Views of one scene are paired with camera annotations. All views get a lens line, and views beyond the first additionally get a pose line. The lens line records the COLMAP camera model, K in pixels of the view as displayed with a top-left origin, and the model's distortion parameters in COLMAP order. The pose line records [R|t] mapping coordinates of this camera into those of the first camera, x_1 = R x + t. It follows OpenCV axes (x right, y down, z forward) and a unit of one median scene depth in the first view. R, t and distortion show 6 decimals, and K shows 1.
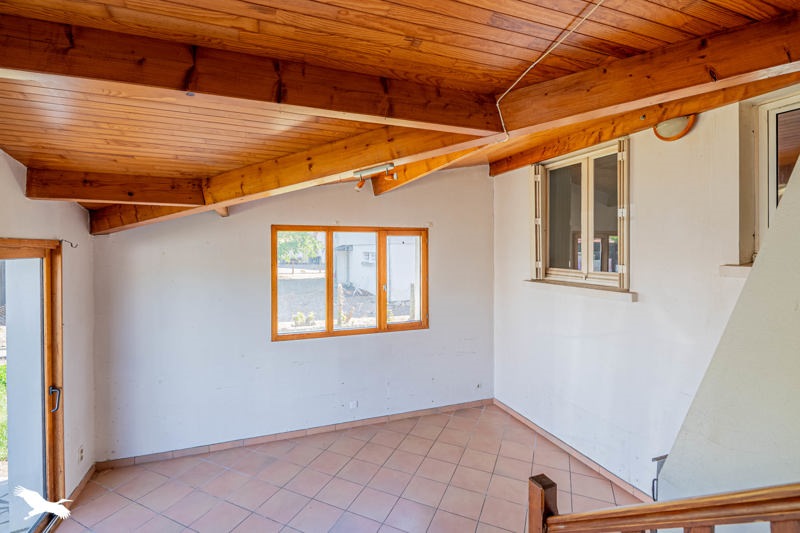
lens RADIAL K [[357.8, 0, 400.2], [0, 357.8, 251.9], [0, 0, 1]] dist [0.000012, -0.000223]
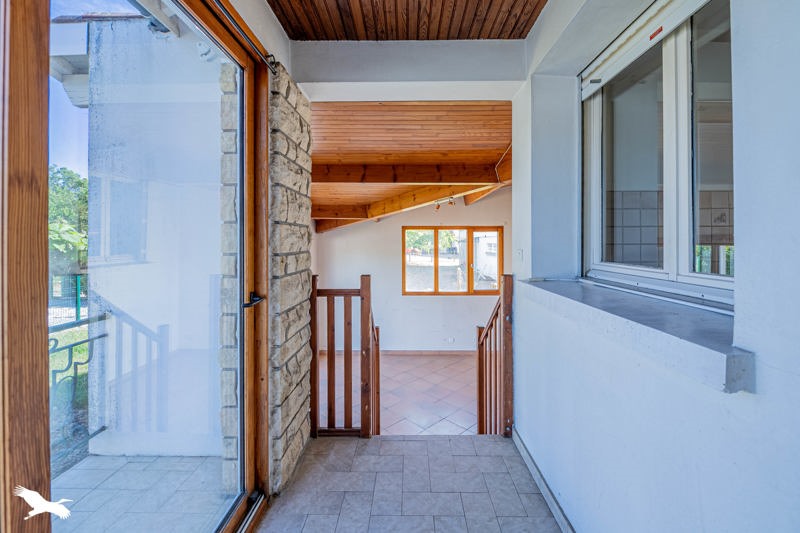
lens RADIAL K [[357.8, 0, 400.2], [0, 357.8, 251.9], [0, 0, 1]] dist [0.000012, -0.000223]
pose [[0.920229, 0.010747, -0.391233, 0.329435], [-0.001703, 0.999723, 0.023456, 0.006383], [0.391377, -0.020919, 0.919993, -0.627481]]
